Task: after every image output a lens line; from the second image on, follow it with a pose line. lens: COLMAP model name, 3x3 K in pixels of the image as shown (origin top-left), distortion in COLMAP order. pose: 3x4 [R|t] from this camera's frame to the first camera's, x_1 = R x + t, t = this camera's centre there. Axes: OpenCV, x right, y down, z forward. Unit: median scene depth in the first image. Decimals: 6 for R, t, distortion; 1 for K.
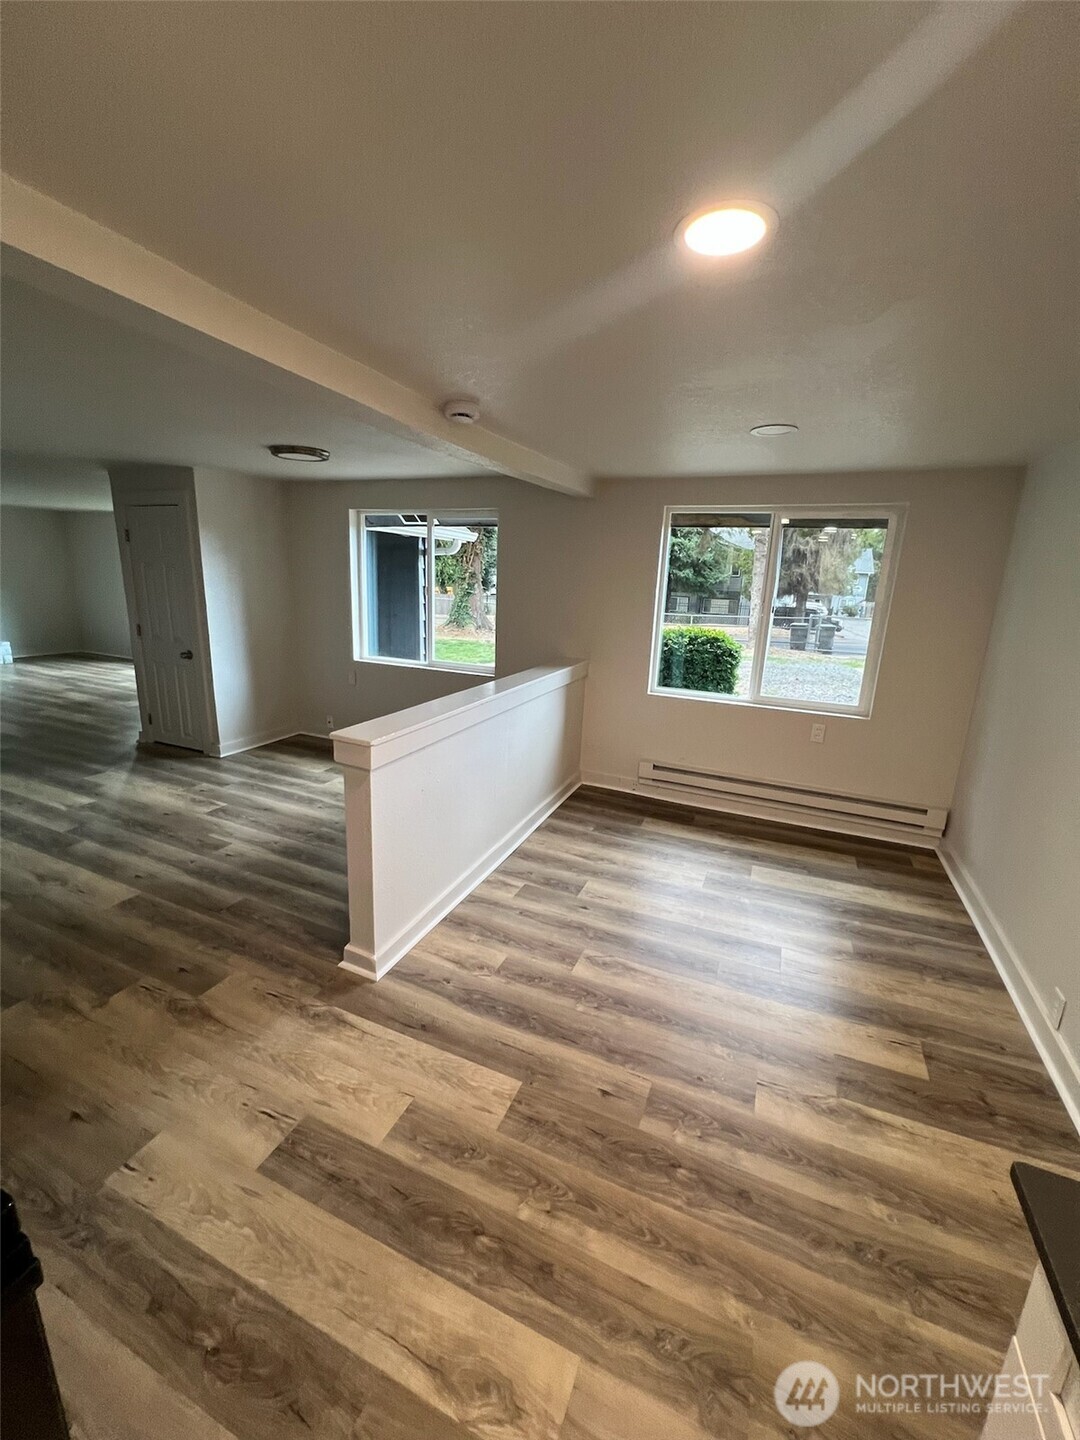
lens RADIAL K [[577.5, 0, 543.7], [0, 577.5, 714.7], [0, 0, 1]] dist [-0.002630, 0.000266]
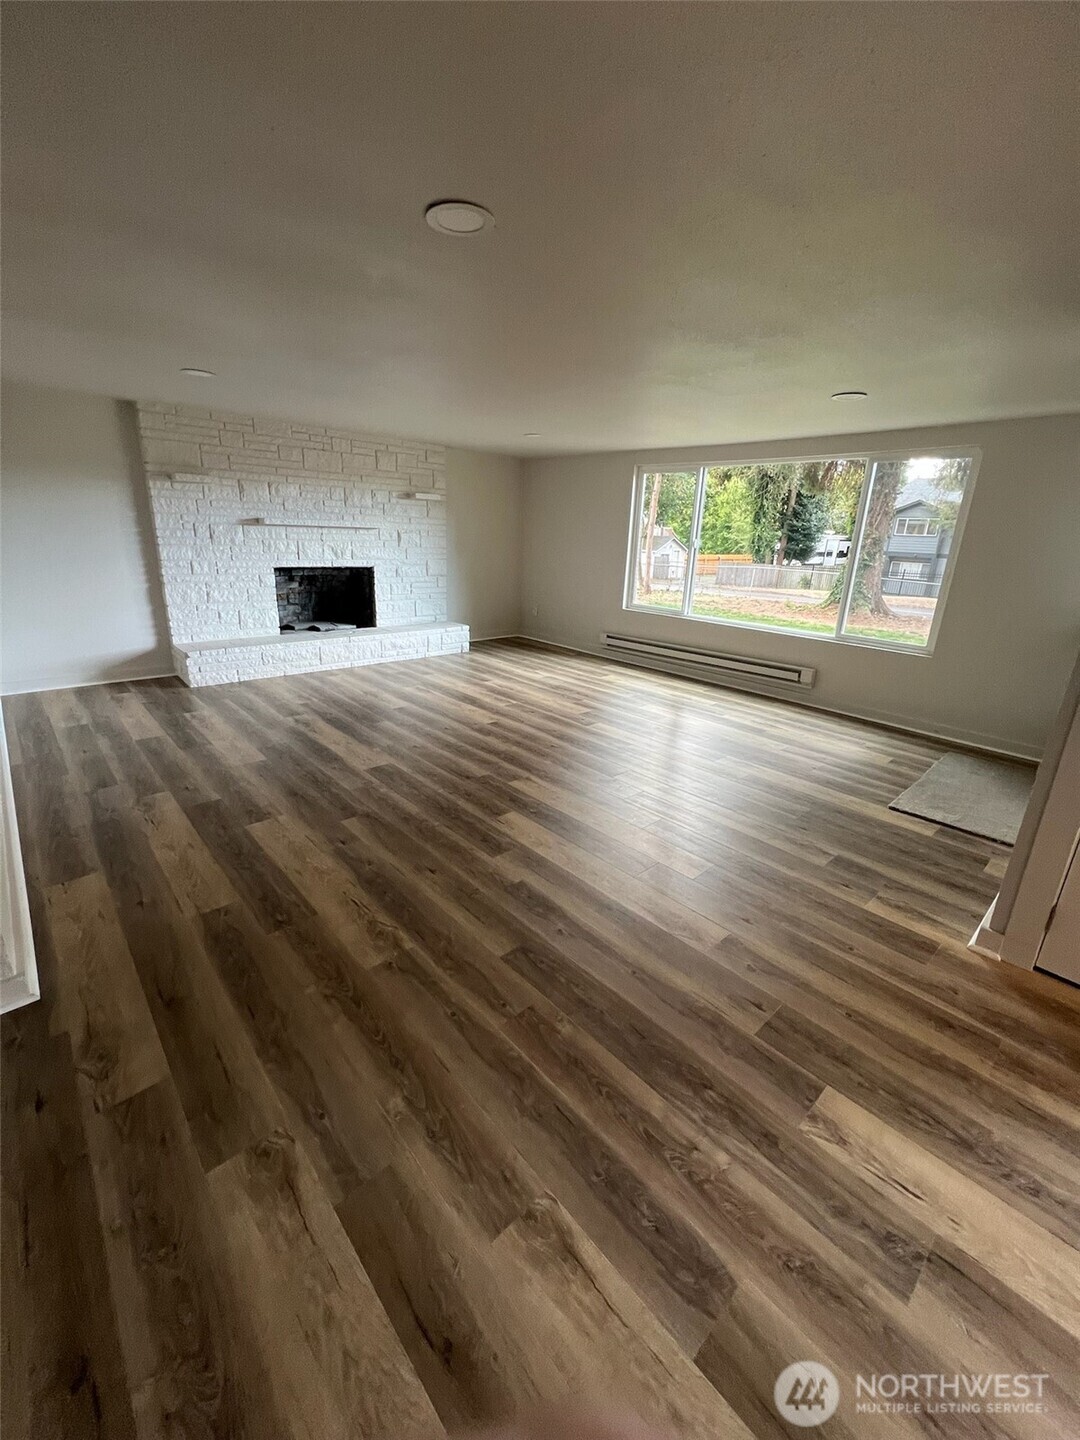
lens RADIAL K [[577.5, 0, 543.7], [0, 577.5, 714.7], [0, 0, 1]] dist [-0.002630, 0.000266]
pose [[0.913597, 0.118922, -0.388842, -1.213119], [-0.097585, 0.992454, 0.074250, -0.174848], [0.394737, -0.029889, 0.918308, 0.726862]]
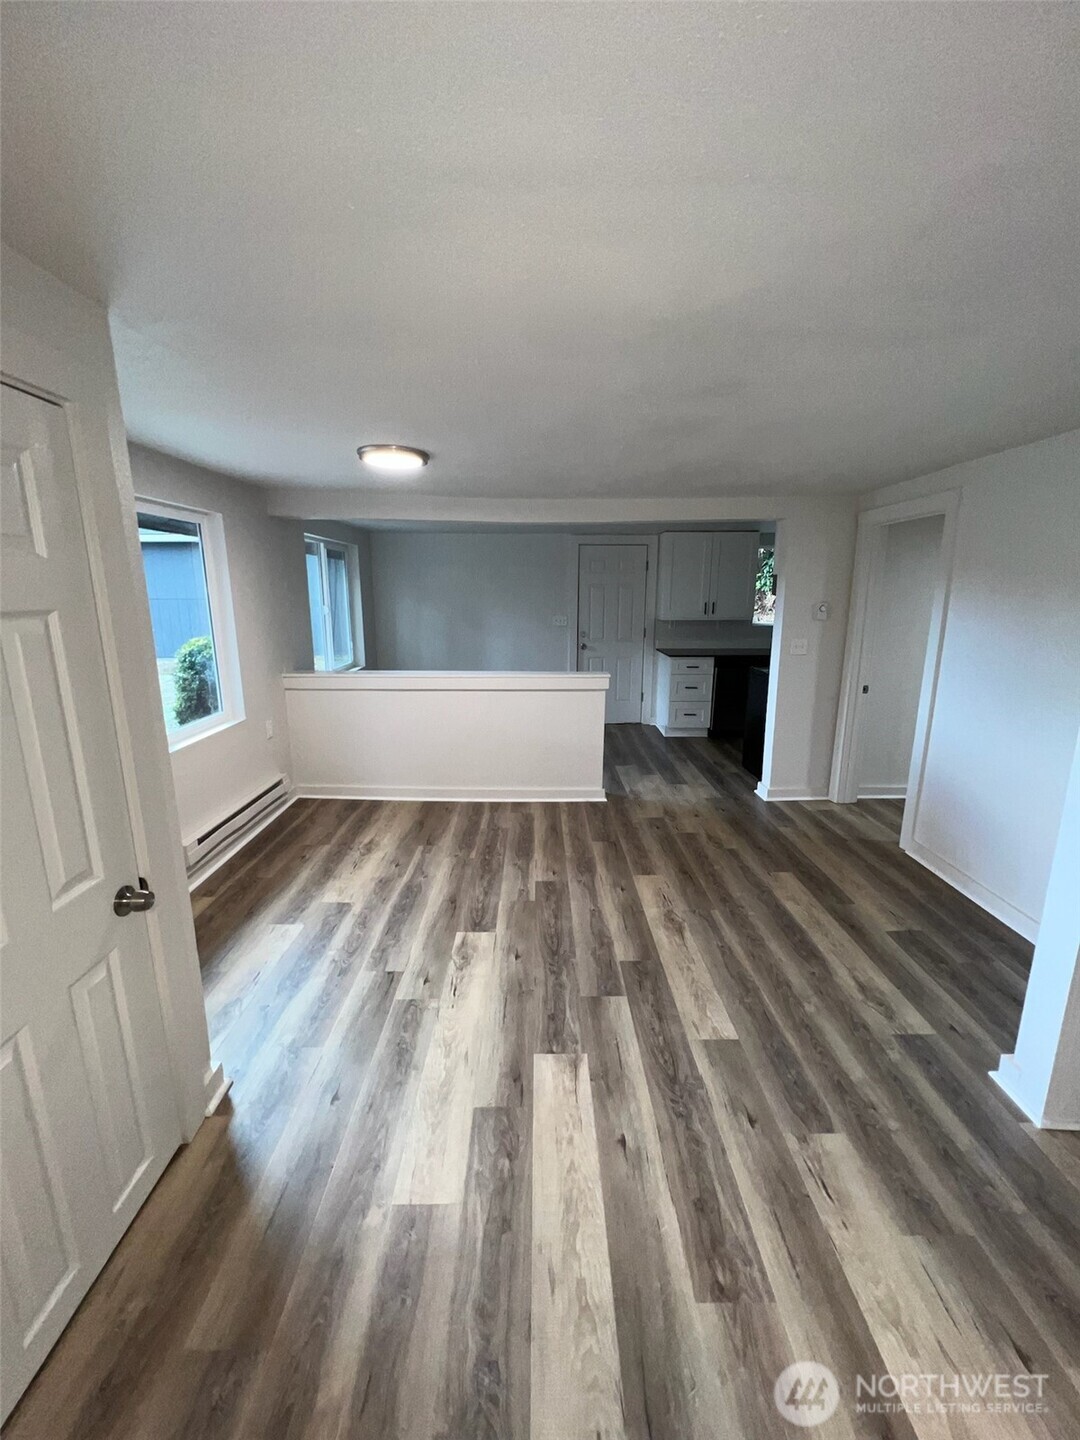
lens RADIAL K [[577.1, 0, 543.9], [0, 577.1, 715.2], [0, 0, 1]] dist [-0.001932, 0.000288]
pose [[-0.406708, -0.232259, 0.883541, -1.255143], [0.196071, 0.922413, 0.332732, -0.333745], [-0.892270, 0.308561, -0.329613, 1.145239]]
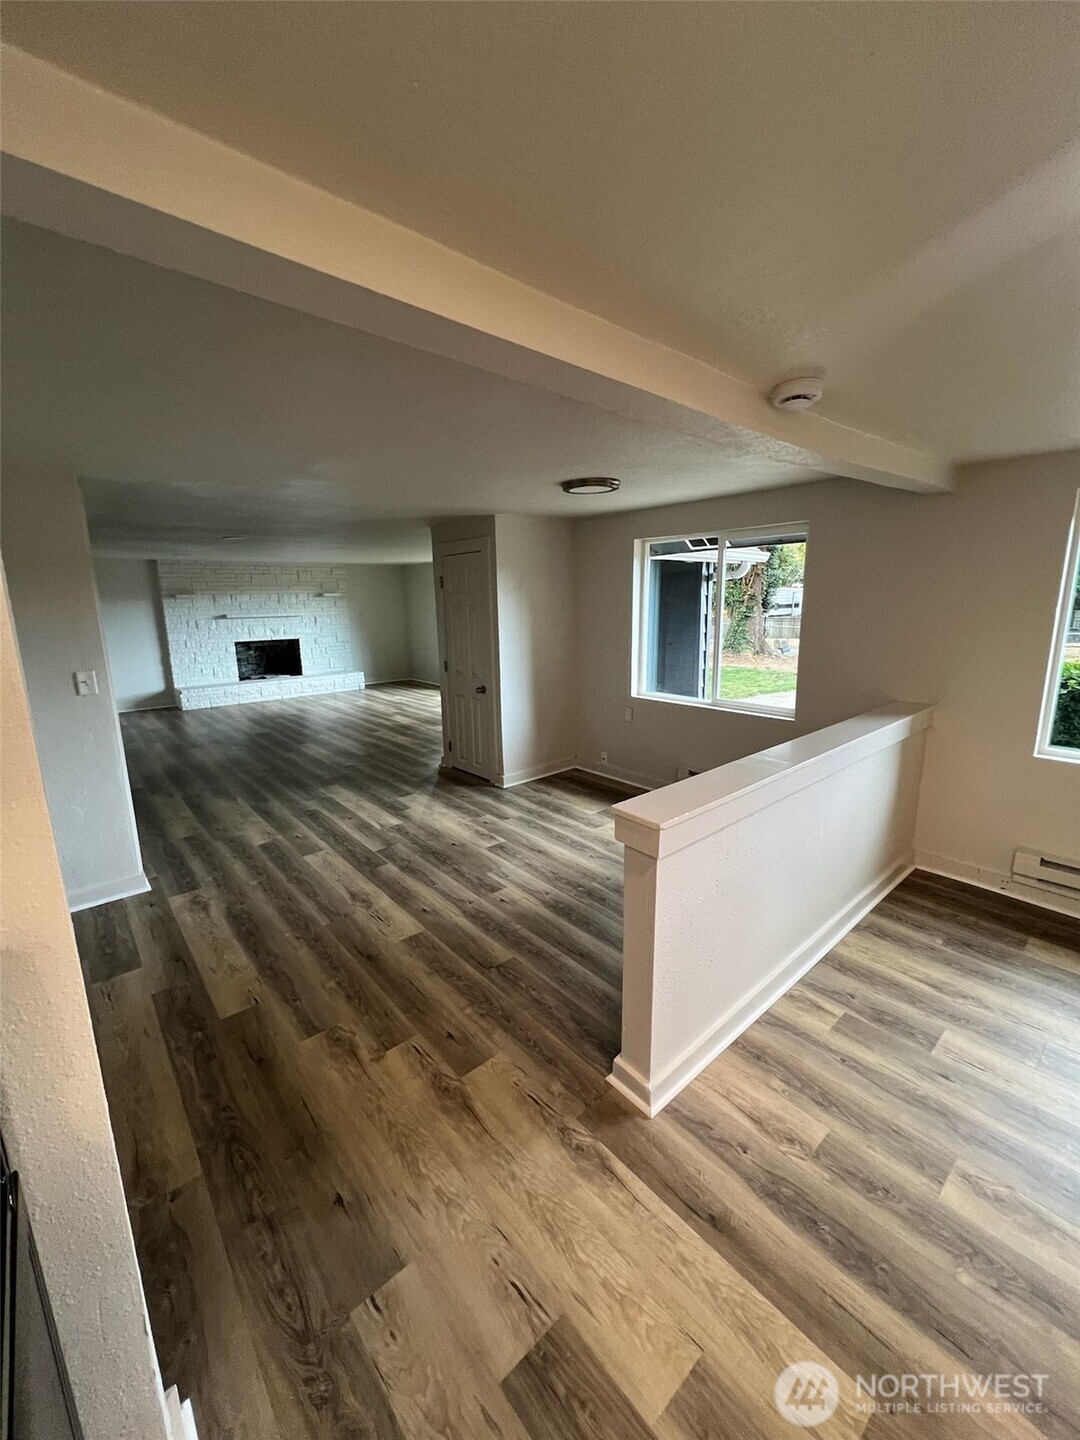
lens RADIAL K [[577.5, 0, 543.7], [0, 577.5, 714.7], [0, 0, 1]] dist [-0.002630, 0.000266]
pose [[0.898143, 0.033139, -0.438454, -0.058257], [-0.051084, 0.998268, -0.029193, -0.041837], [0.436727, 0.048617, 0.898280, 0.121868]]
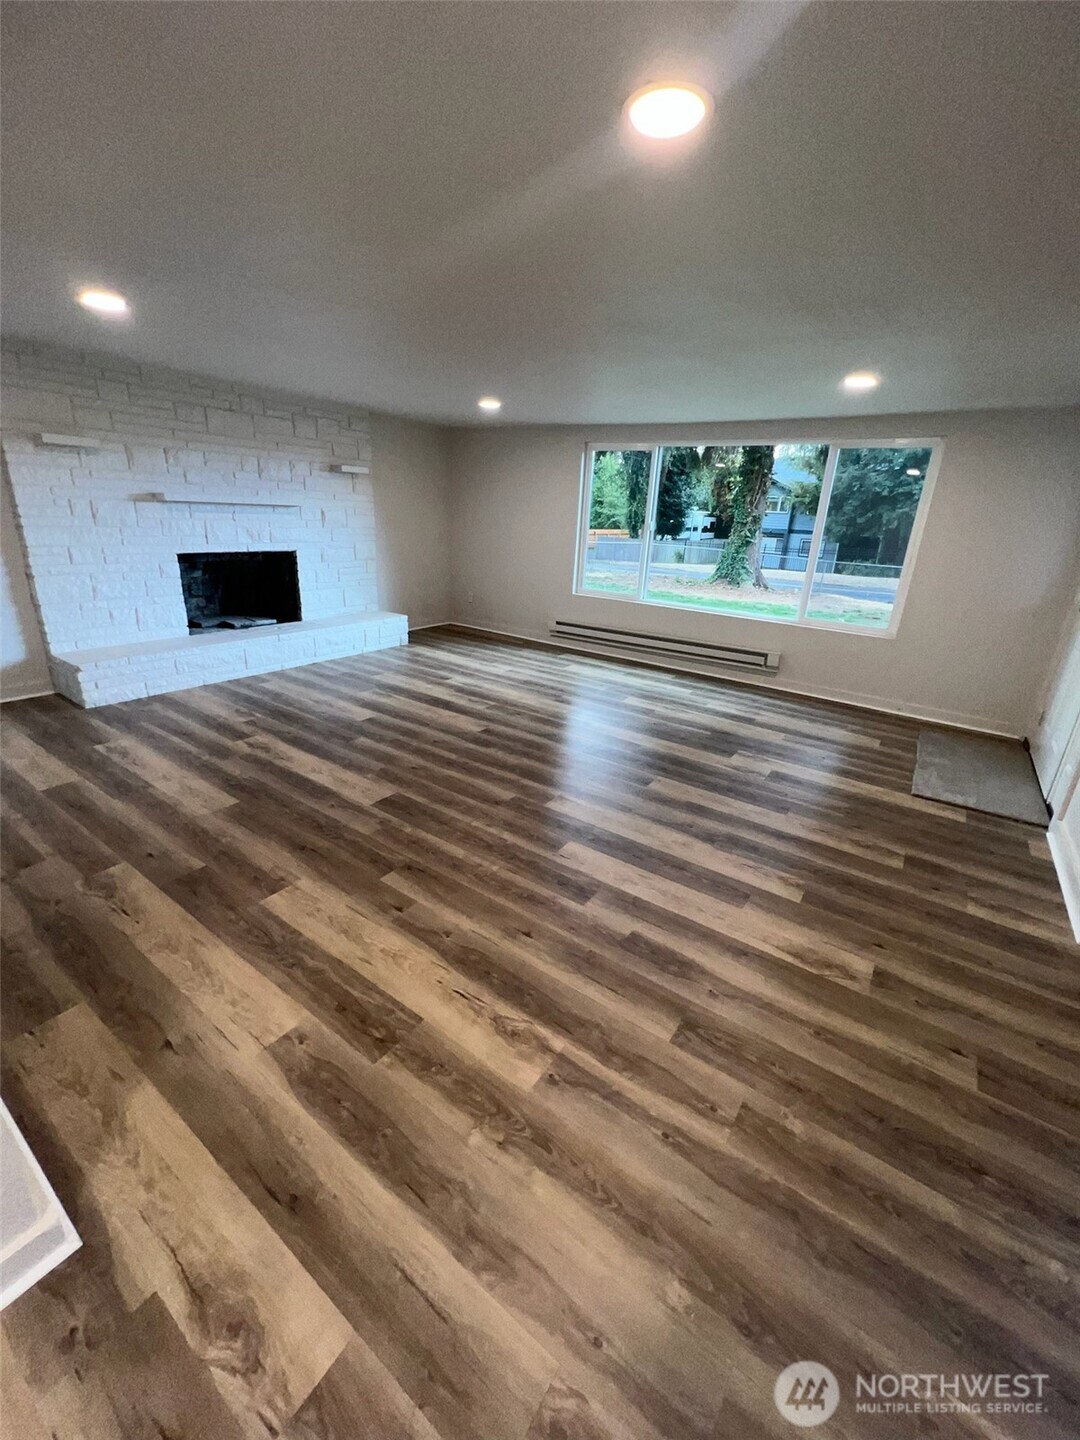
lens RADIAL K [[577.1, 0, 543.9], [0, 577.1, 715.2], [0, 0, 1]] dist [-0.001932, 0.000288]
pose [[0.979596, 0.075407, -0.186294, -1.473621], [-0.057239, 0.993233, 0.101052, -0.203194], [0.192653, -0.088327, 0.977284, 0.758553]]
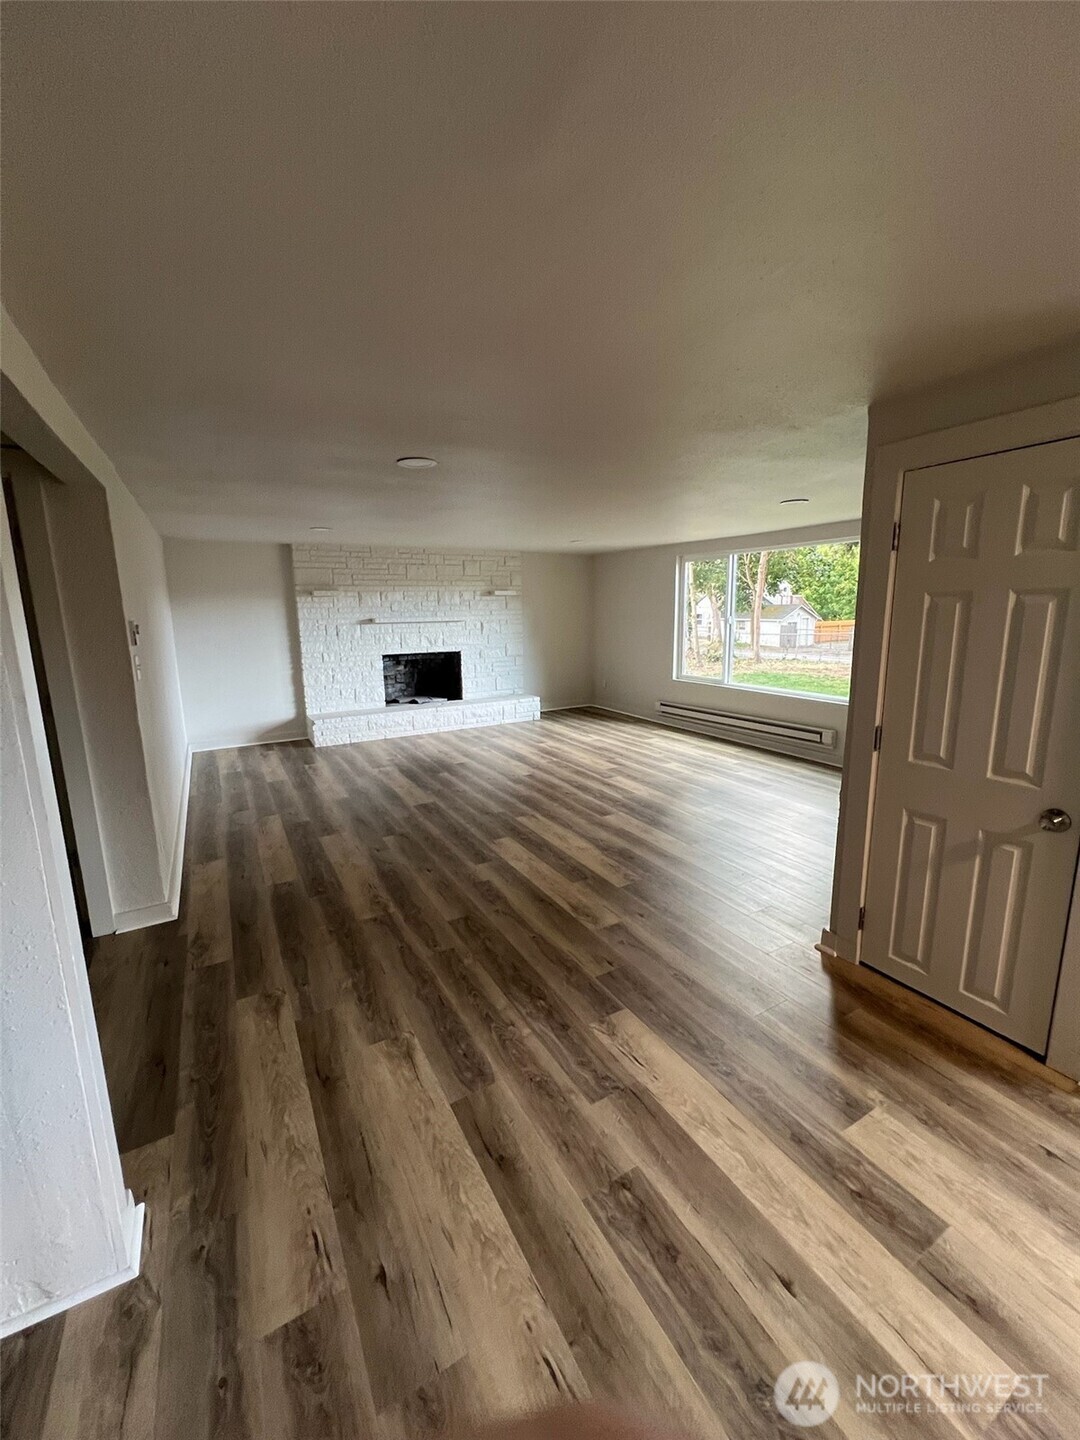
lens RADIAL K [[577.1, 0, 543.9], [0, 577.1, 715.2], [0, 0, 1]] dist [-0.001932, 0.000288]
pose [[0.798738, 0.059063, -0.598774, -0.870169], [-0.094139, 0.995182, -0.027414, -0.172945], [0.594269, 0.078265, 0.800449, 0.629472]]
